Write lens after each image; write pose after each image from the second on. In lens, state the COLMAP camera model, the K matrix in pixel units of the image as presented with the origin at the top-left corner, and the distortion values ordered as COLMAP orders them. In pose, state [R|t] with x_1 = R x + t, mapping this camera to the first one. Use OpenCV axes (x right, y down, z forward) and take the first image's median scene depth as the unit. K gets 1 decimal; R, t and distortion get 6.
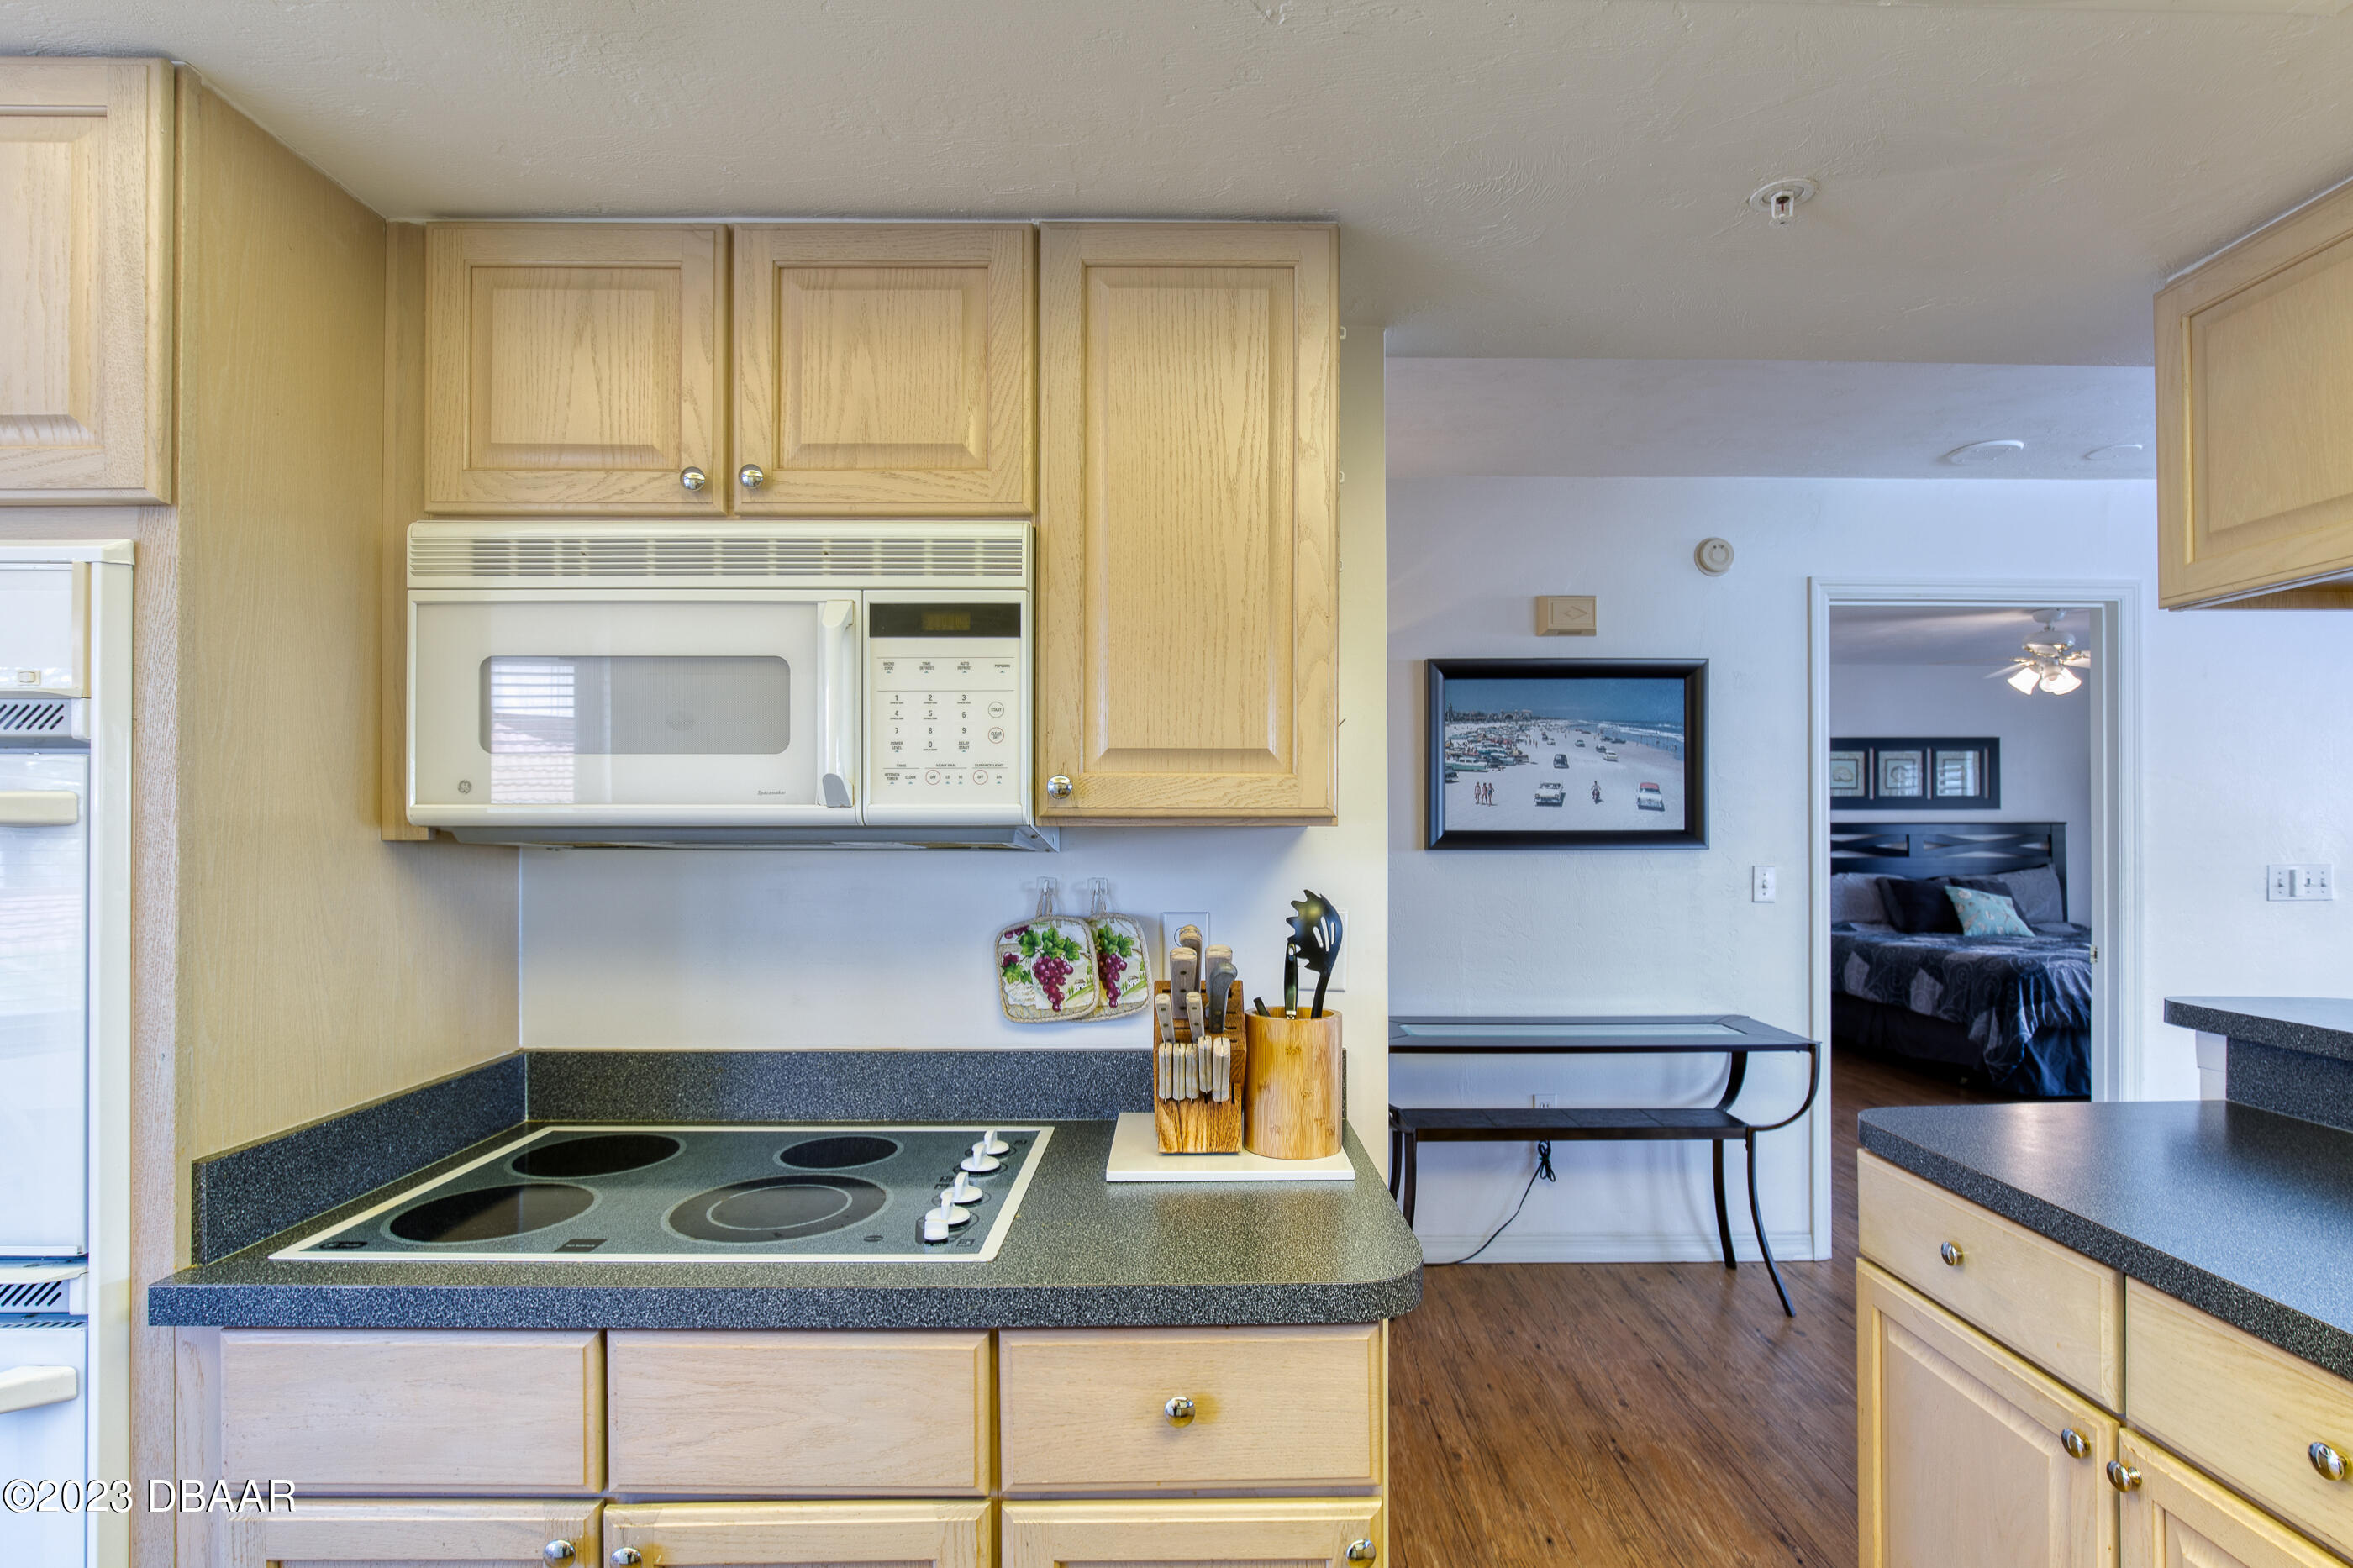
lens RADIAL K [[1190.7, 0, 1175.8], [0, 1190.7, 814.0], [0, 0, 1]] dist [-0.007246, -0.000104]
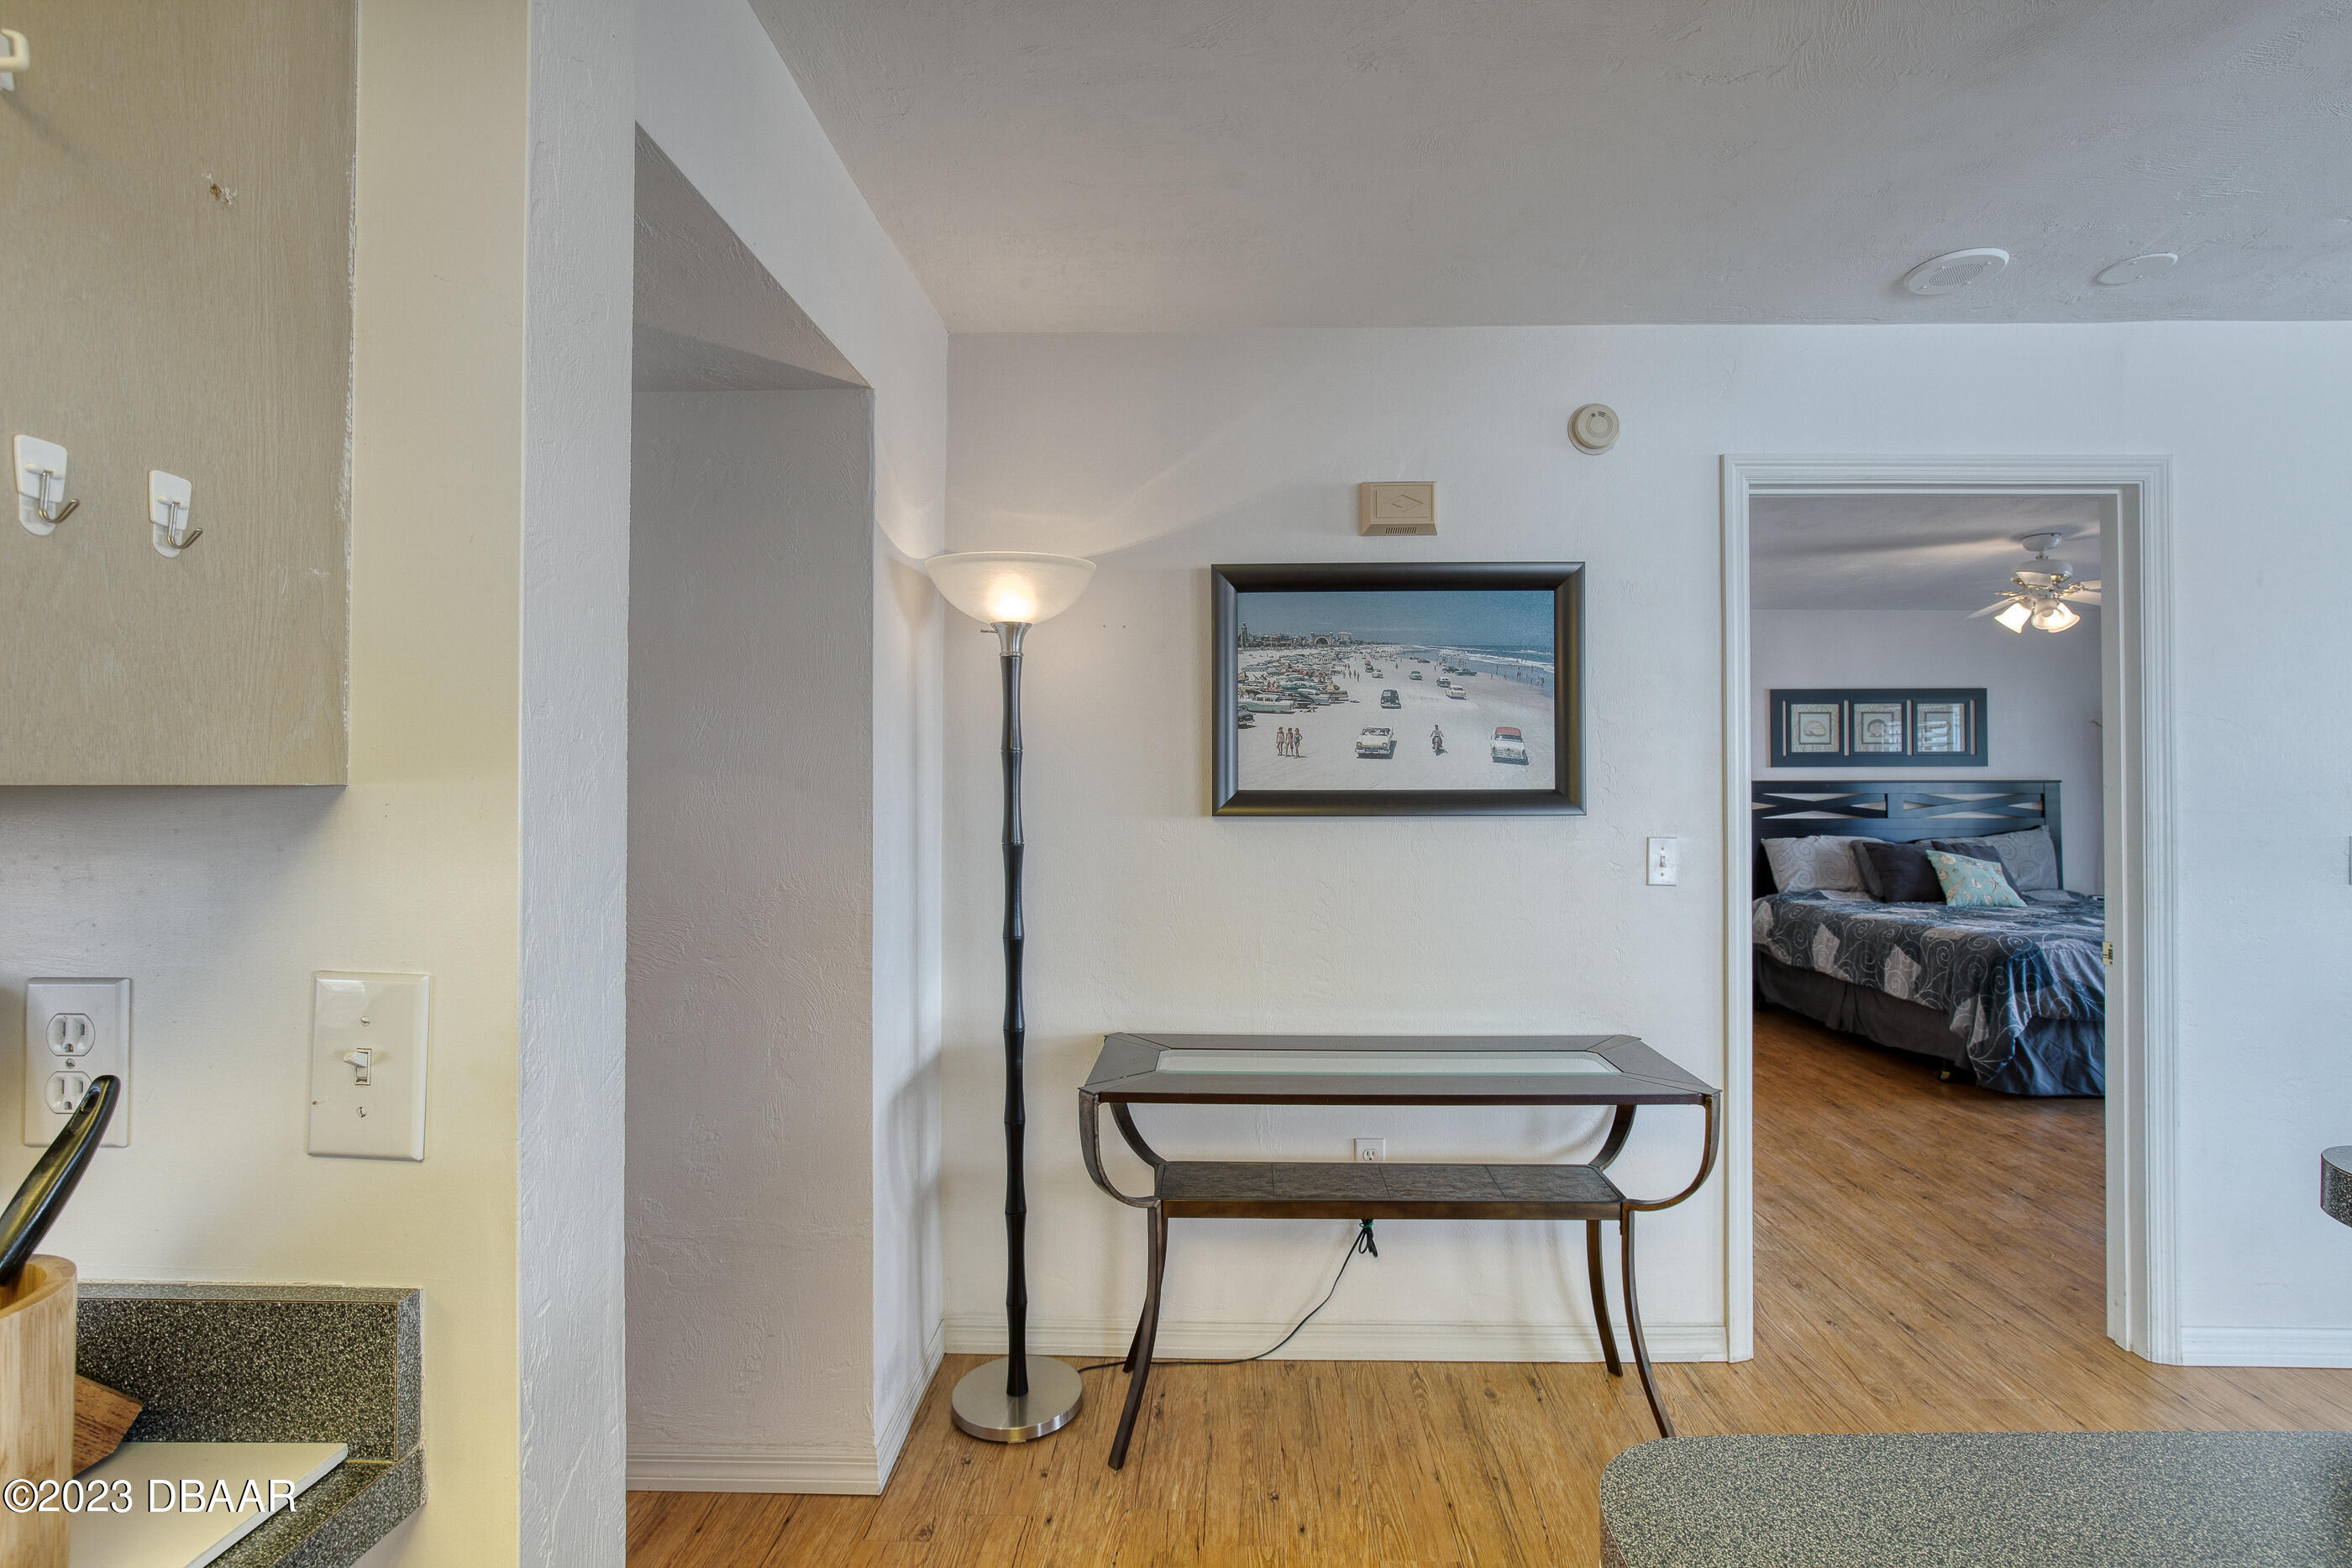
lens RADIAL K [[1069.9, 0, 1192.0], [0, 1069.9, 766.6], [0, 0, 1]] dist [-0.019833, 0.002471]
pose [[0.999204, -0.000832, -0.039872, 0.226118], [0.000562, 0.999977, -0.006772, 0.003075], [0.039877, 0.006744, 0.999182, 0.316185]]
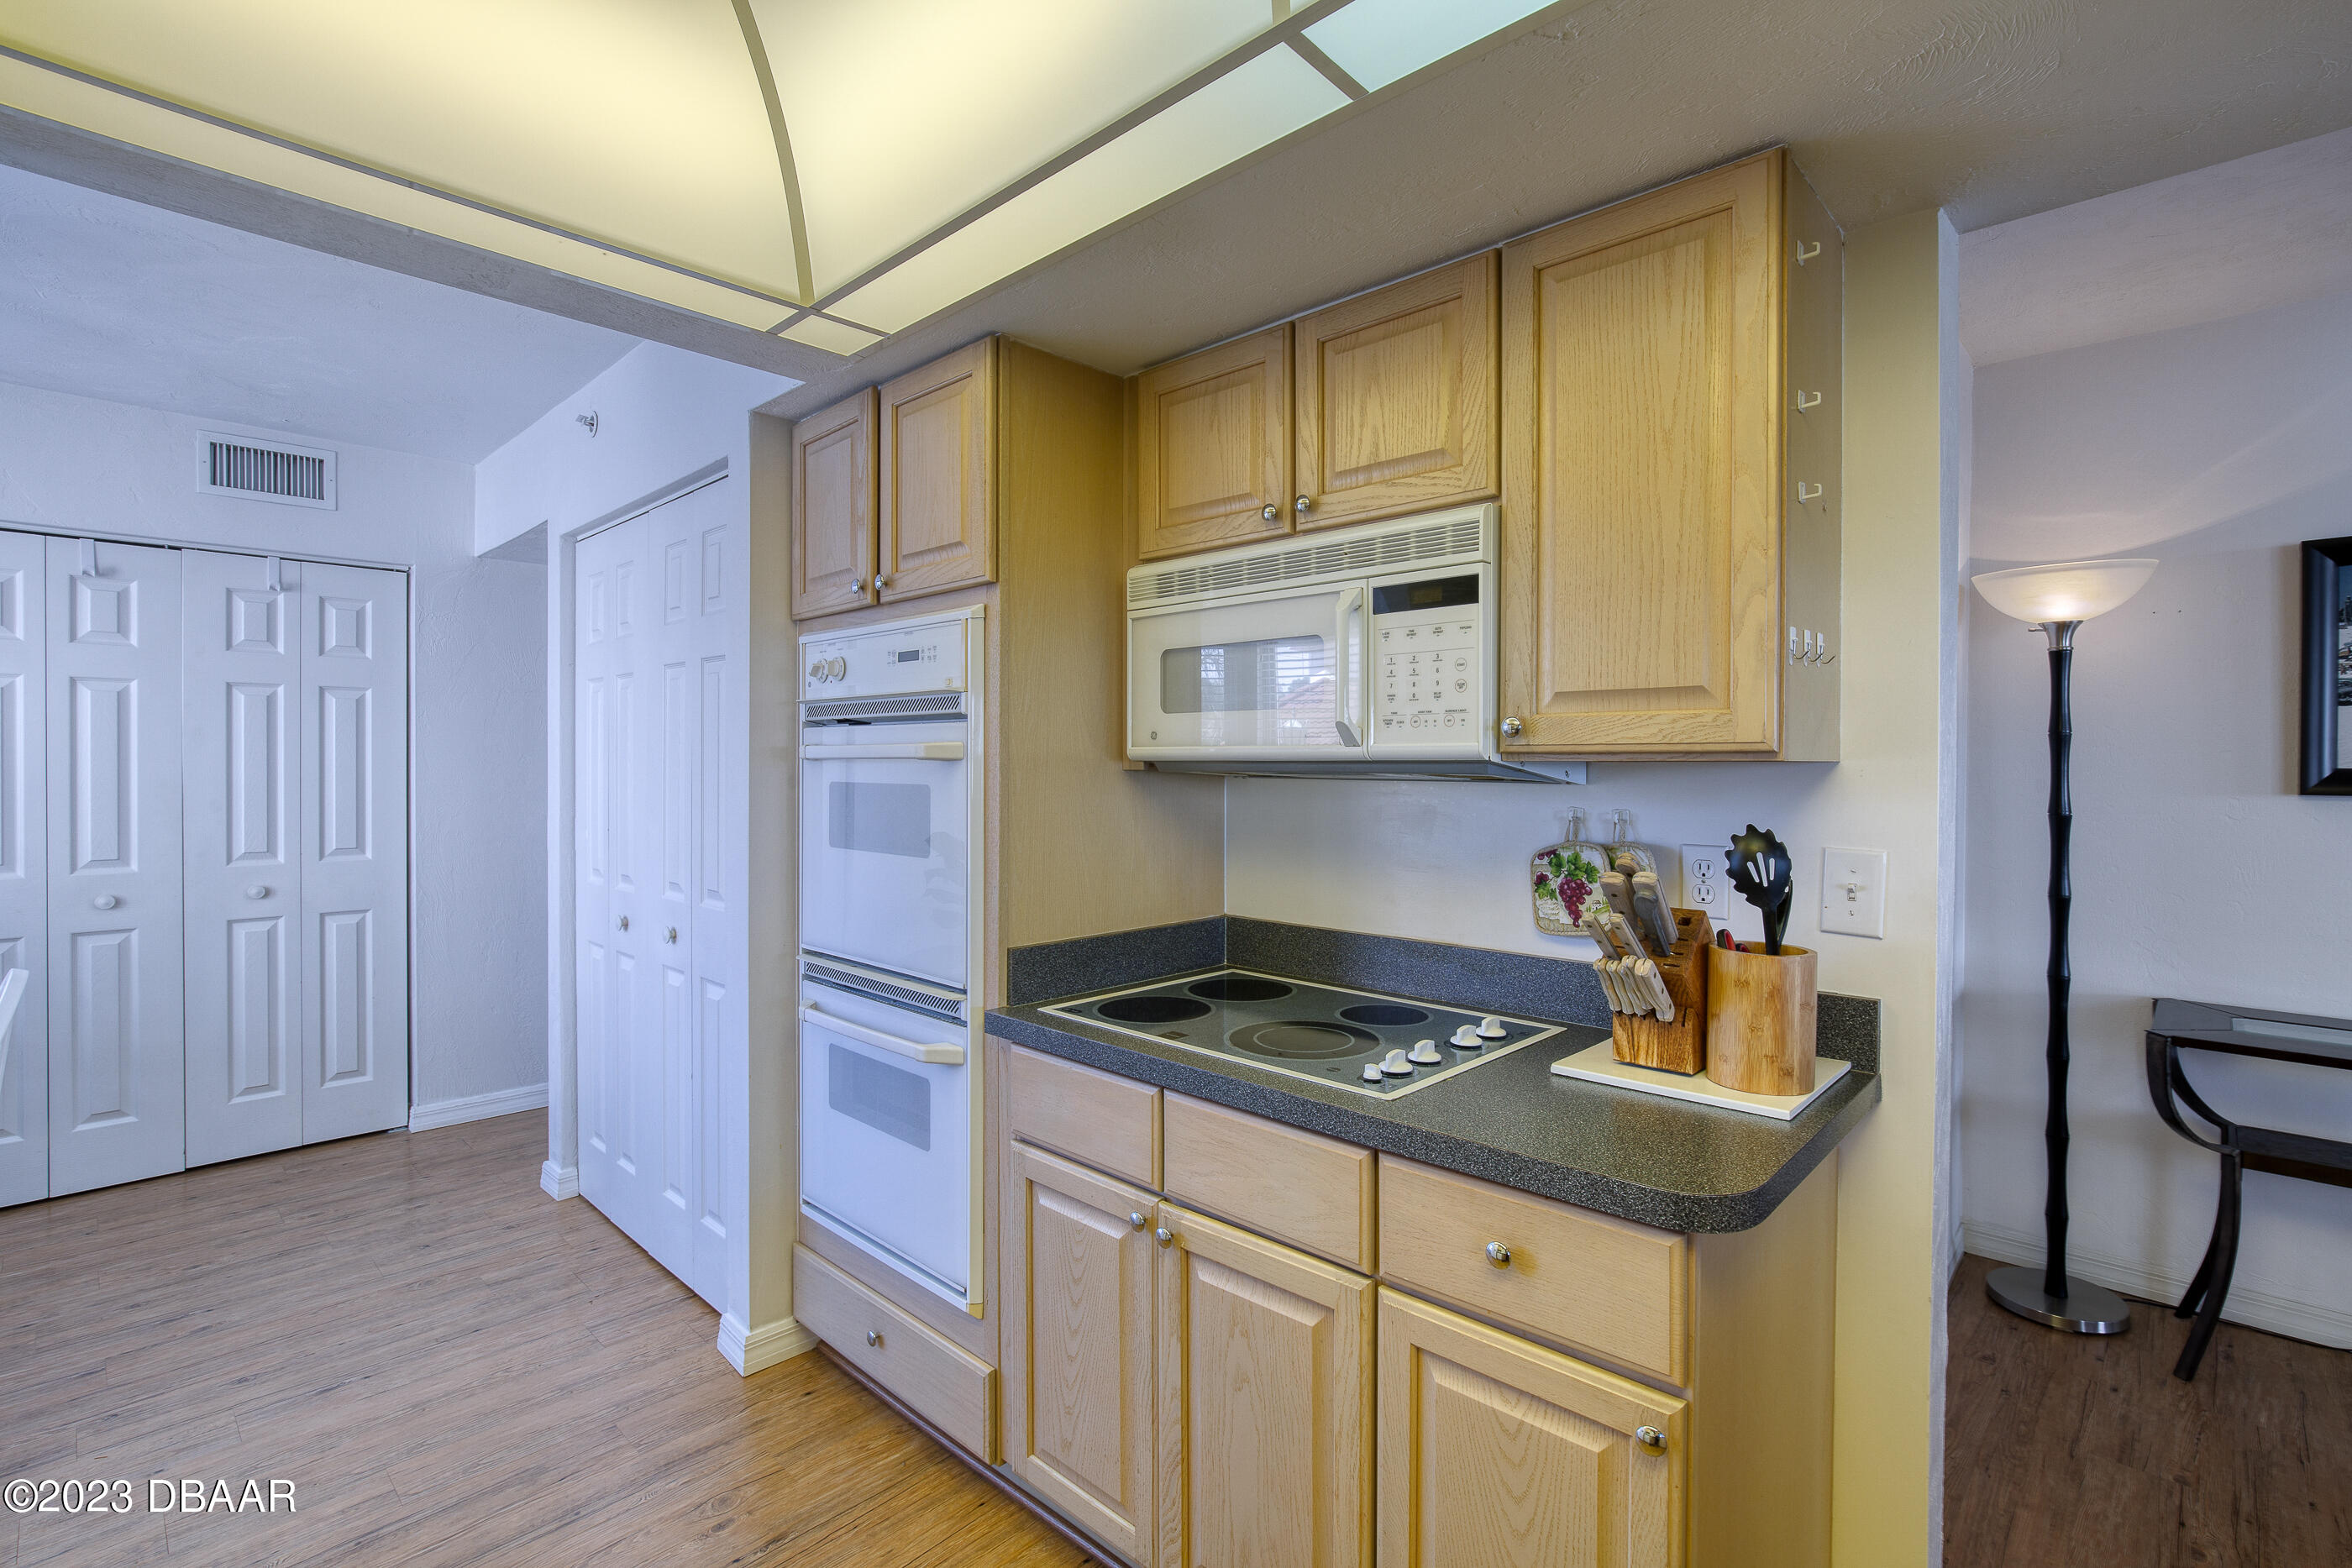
lens RADIAL K [[1069.9, 0, 1138.2], [0, 1069.9, 766.3], [0, 0, 1]] dist [-0.019833, 0.002471]
pose [[0.703658, 0.003777, -0.710528, 0.163981], [0.005291, 0.999930, 0.010556, 0.001065], [0.710519, -0.011187, 0.703589, 0.002109]]
